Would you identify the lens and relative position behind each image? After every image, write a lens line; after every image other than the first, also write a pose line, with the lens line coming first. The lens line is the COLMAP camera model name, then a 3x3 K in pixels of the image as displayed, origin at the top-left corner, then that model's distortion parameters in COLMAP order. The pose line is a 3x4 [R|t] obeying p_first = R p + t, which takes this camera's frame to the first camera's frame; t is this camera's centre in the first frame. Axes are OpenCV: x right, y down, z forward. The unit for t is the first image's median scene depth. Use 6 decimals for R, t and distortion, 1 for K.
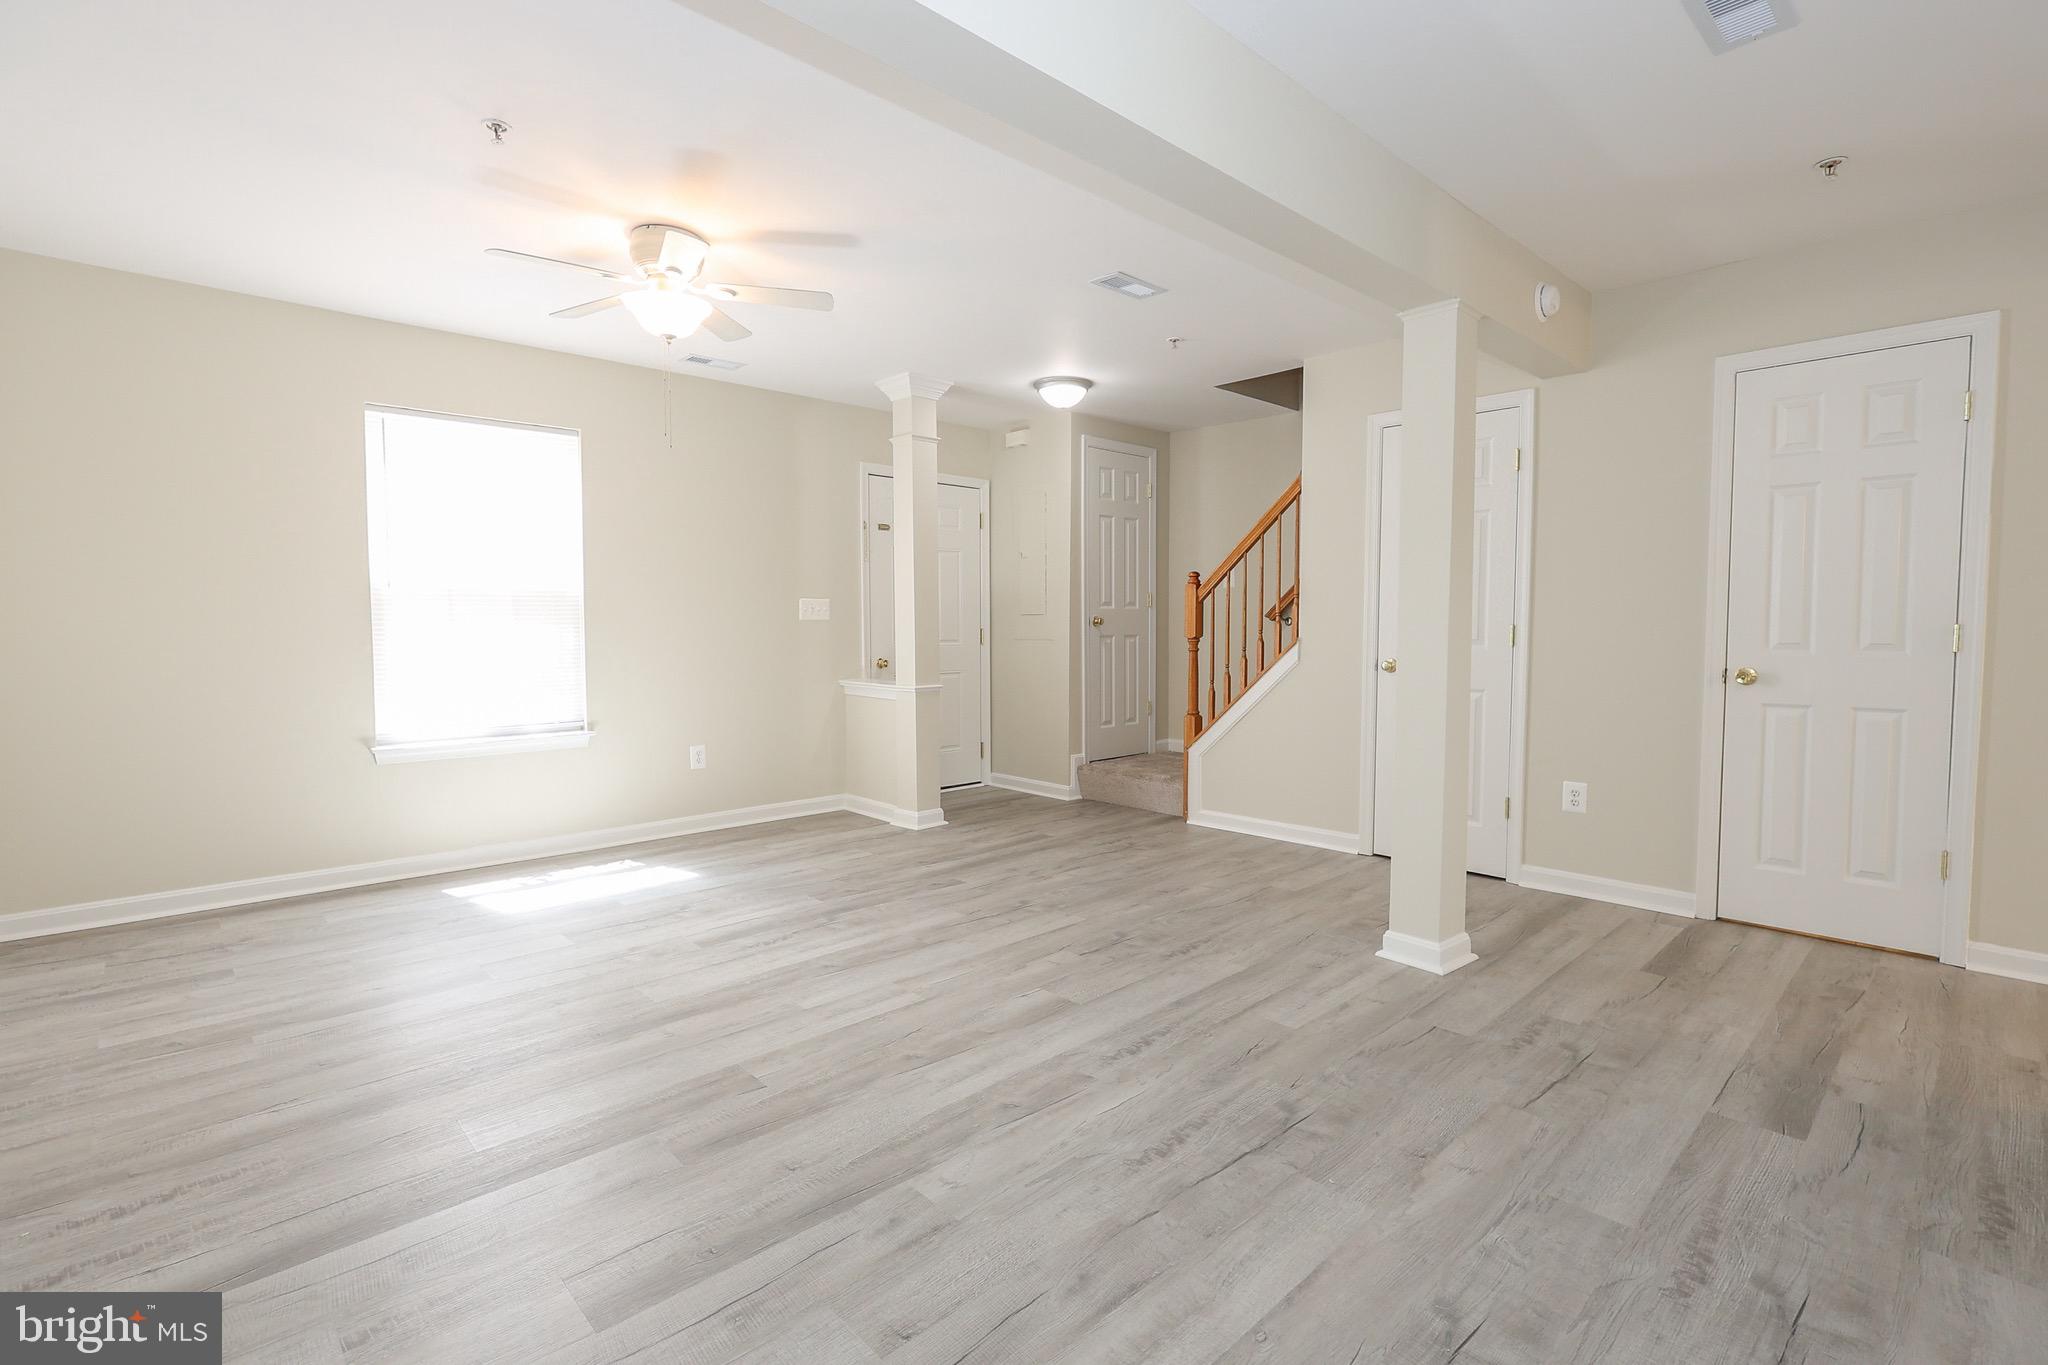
lens RADIAL K [[939.8, 0, 1013.7], [0, 939.8, 674.5], [0, 0, 1]] dist [-0.006093, 0.002491]
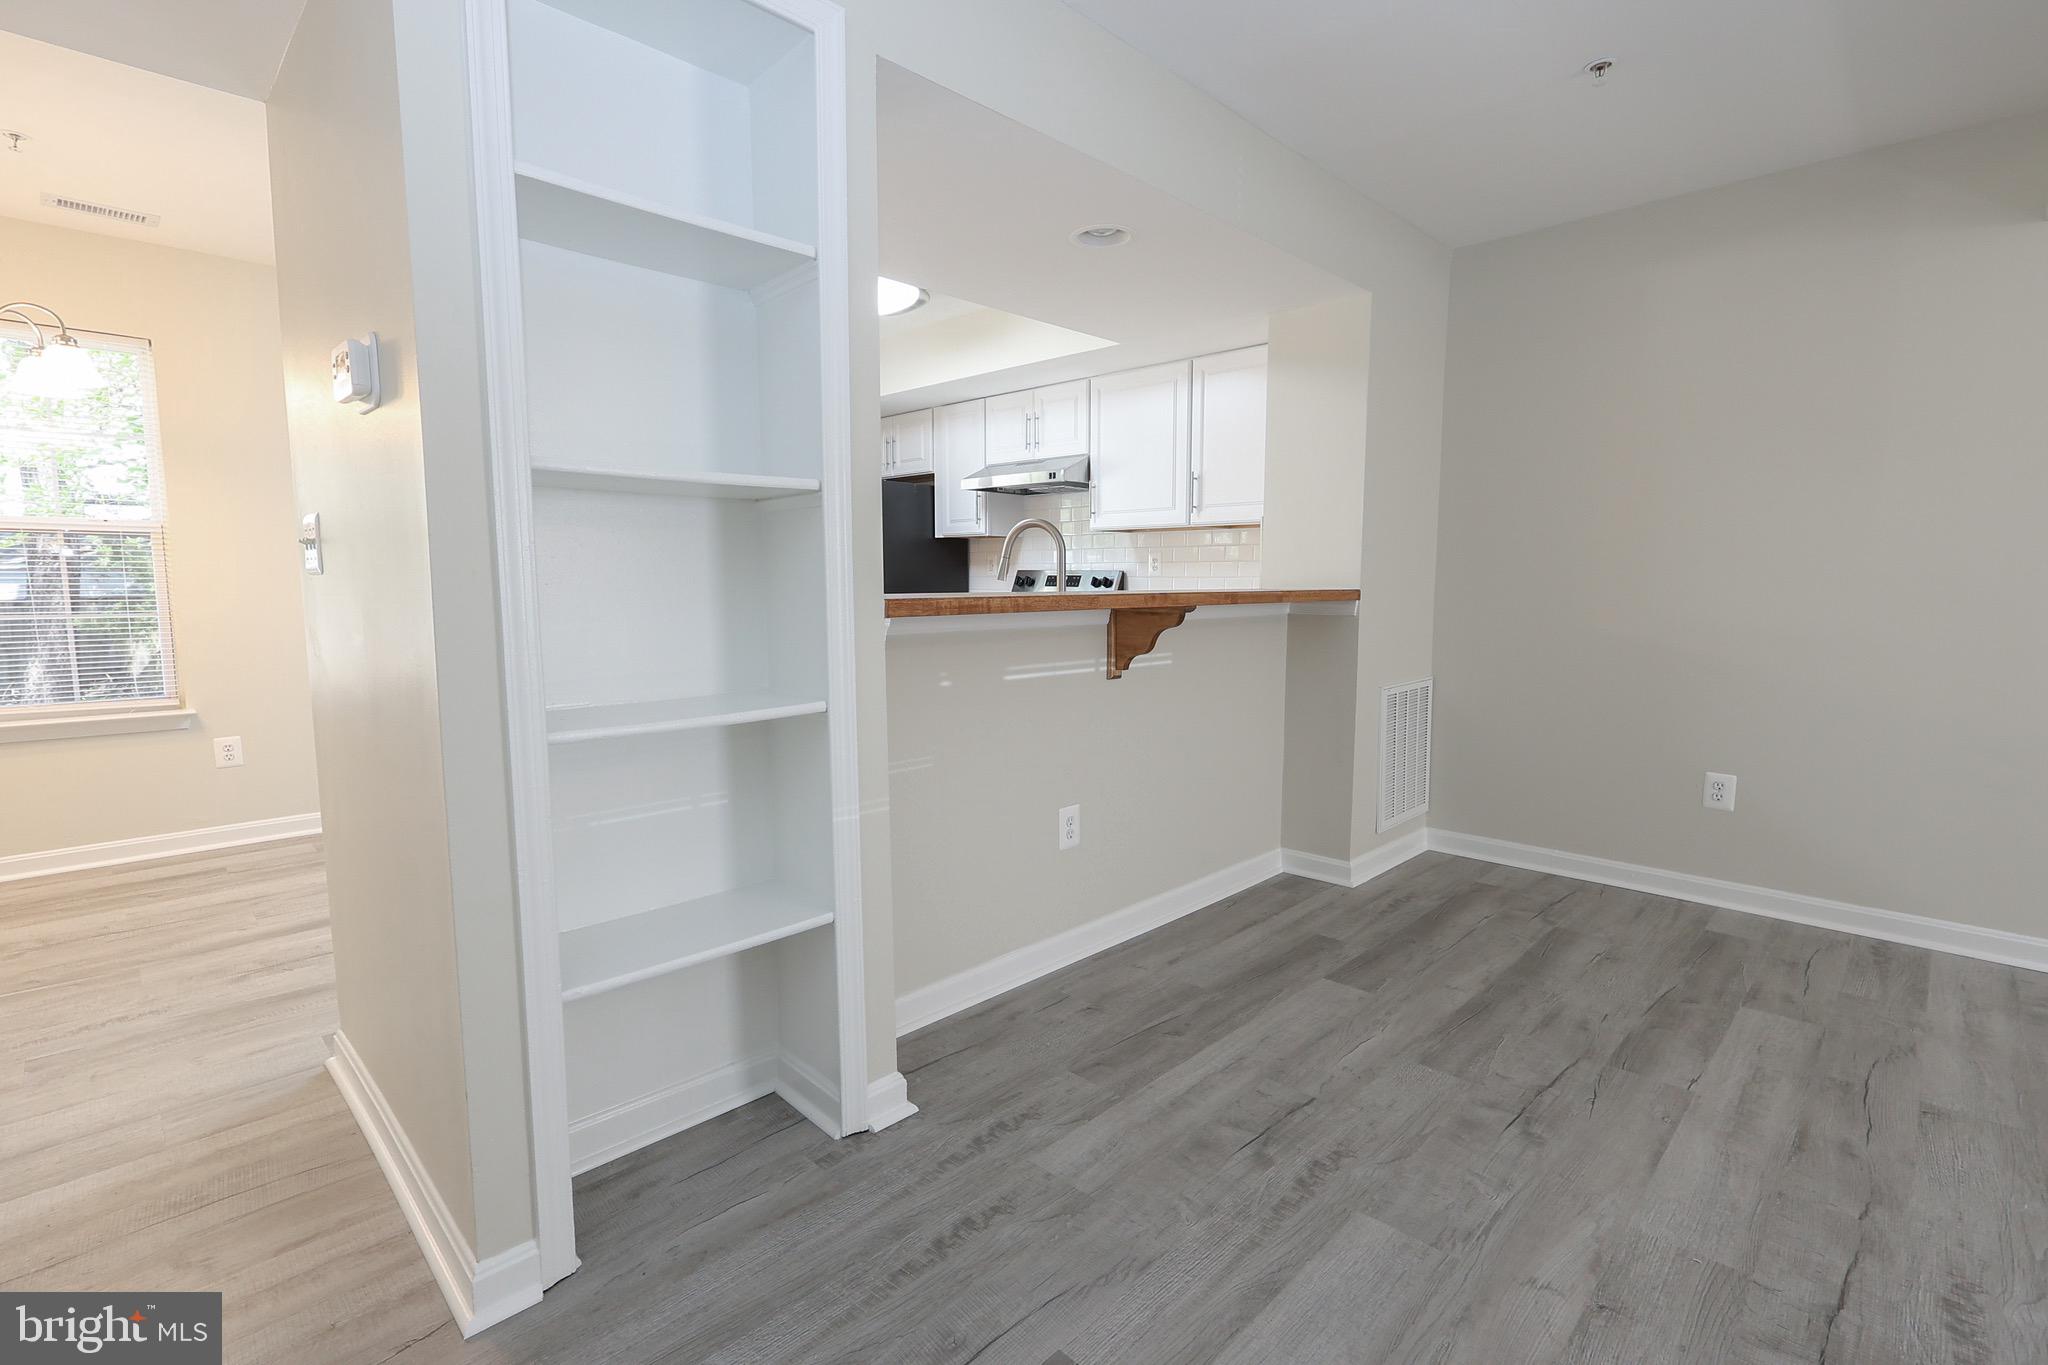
lens RADIAL K [[939.8, 0, 1016.9], [0, 939.8, 675.9], [0, 0, 1]] dist [-0.006093, 0.002491]
pose [[-0.999351, 0.006254, -0.035474, 0.572855], [0.000558, 0.987382, 0.158355, -0.057404], [0.036017, 0.158233, -0.986745, 1.017013]]
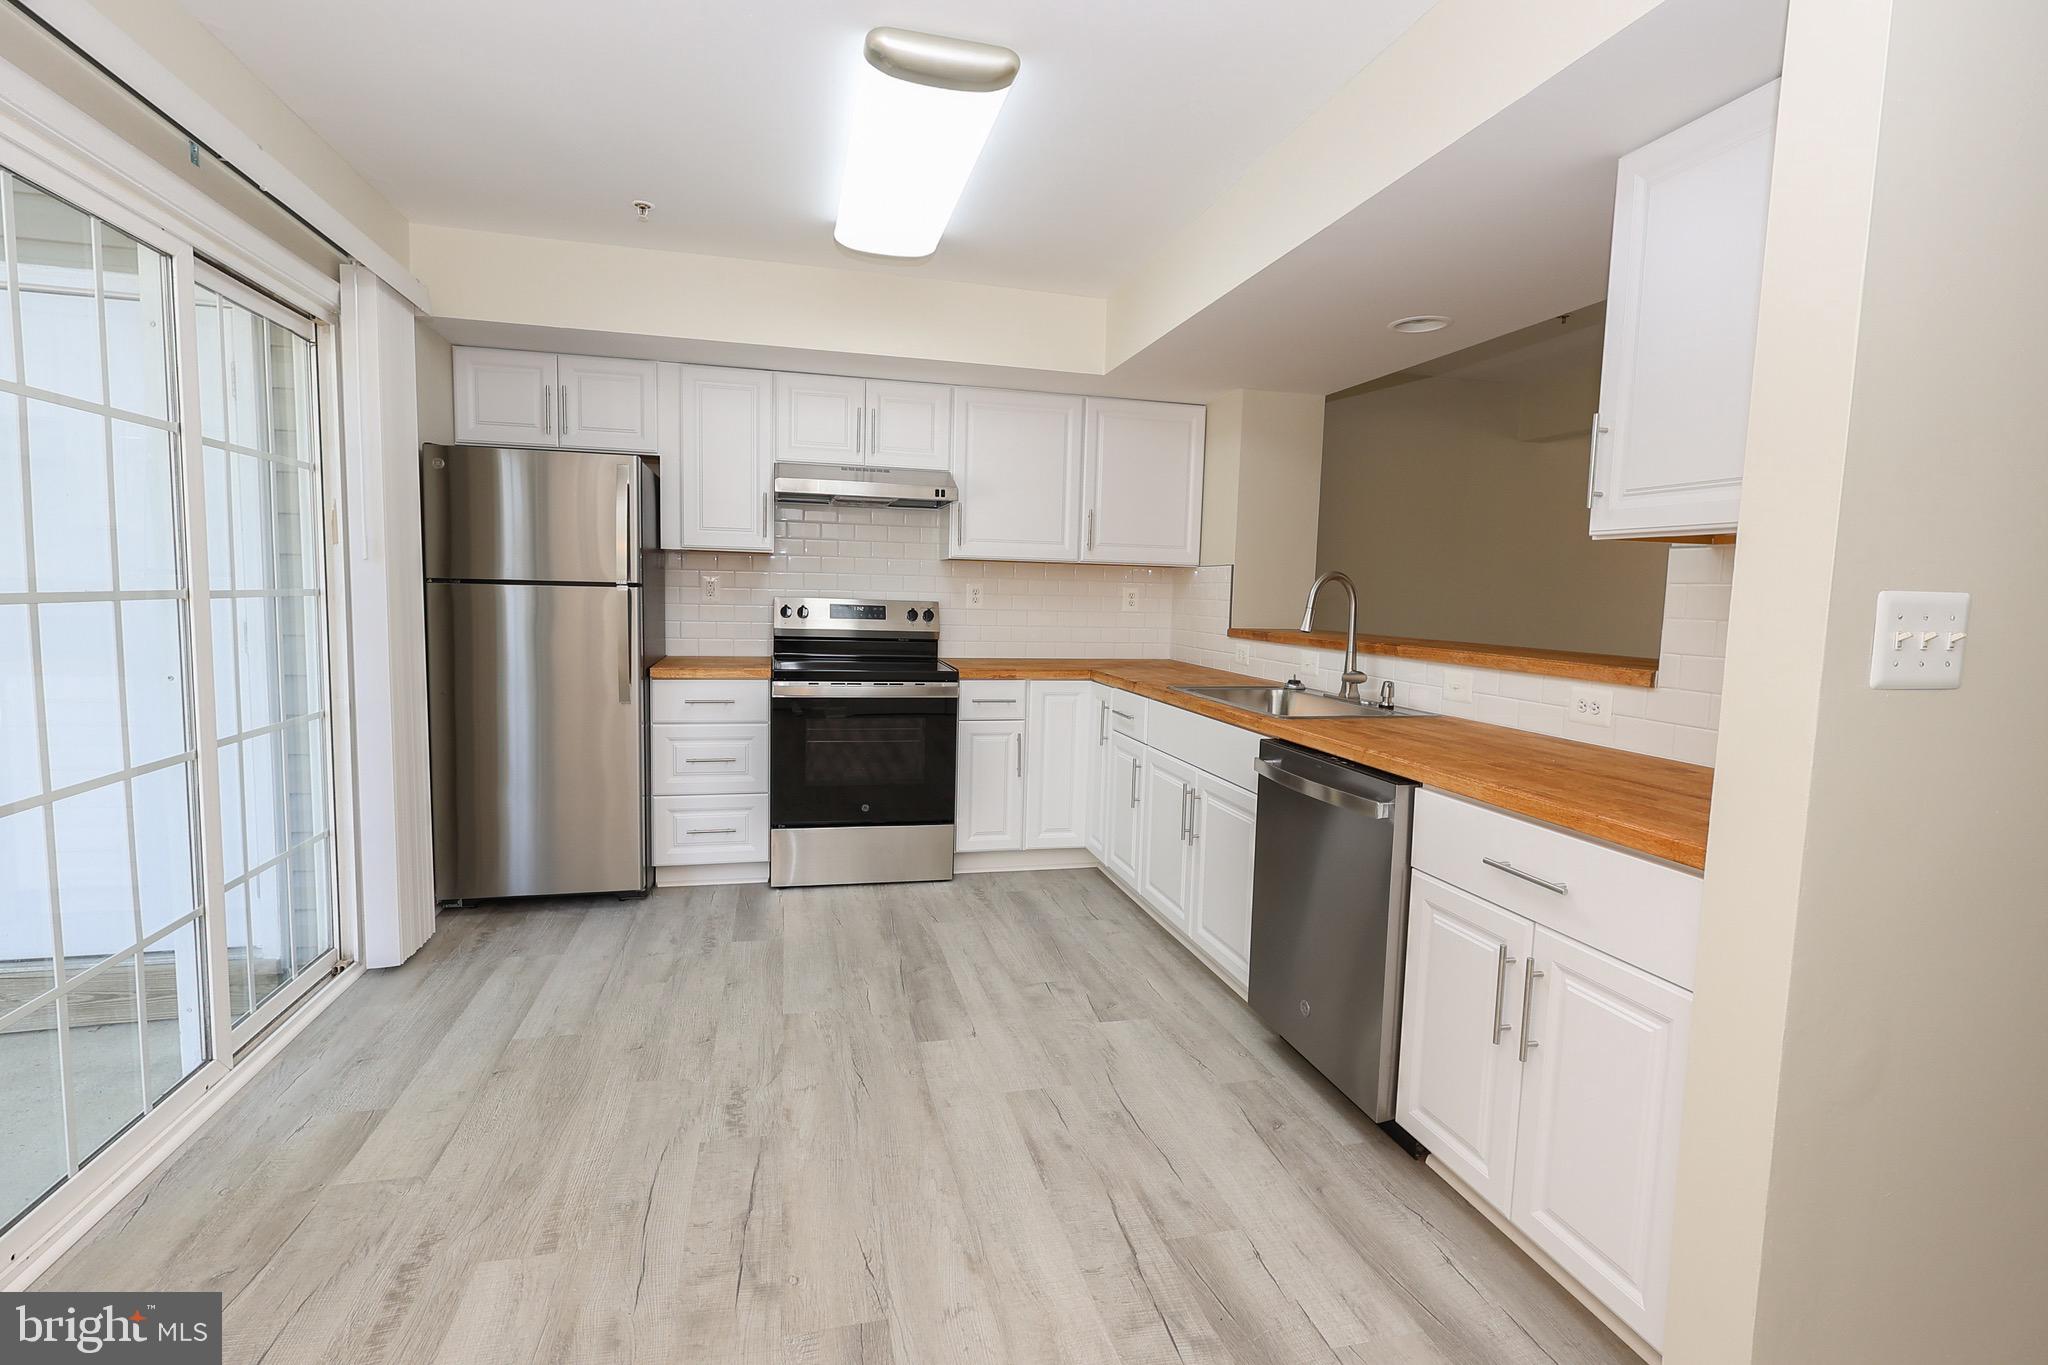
lens RADIAL K [[939.8, 0, 1014.5], [0, 939.8, 675.8], [0, 0, 1]] dist [-0.006093, 0.002491]
pose [[-0.485718, 0.071340, -0.871199, 1.521470], [-0.071379, 0.990099, 0.120872, -0.051811], [0.871196, 0.120895, -0.475817, 0.242280]]
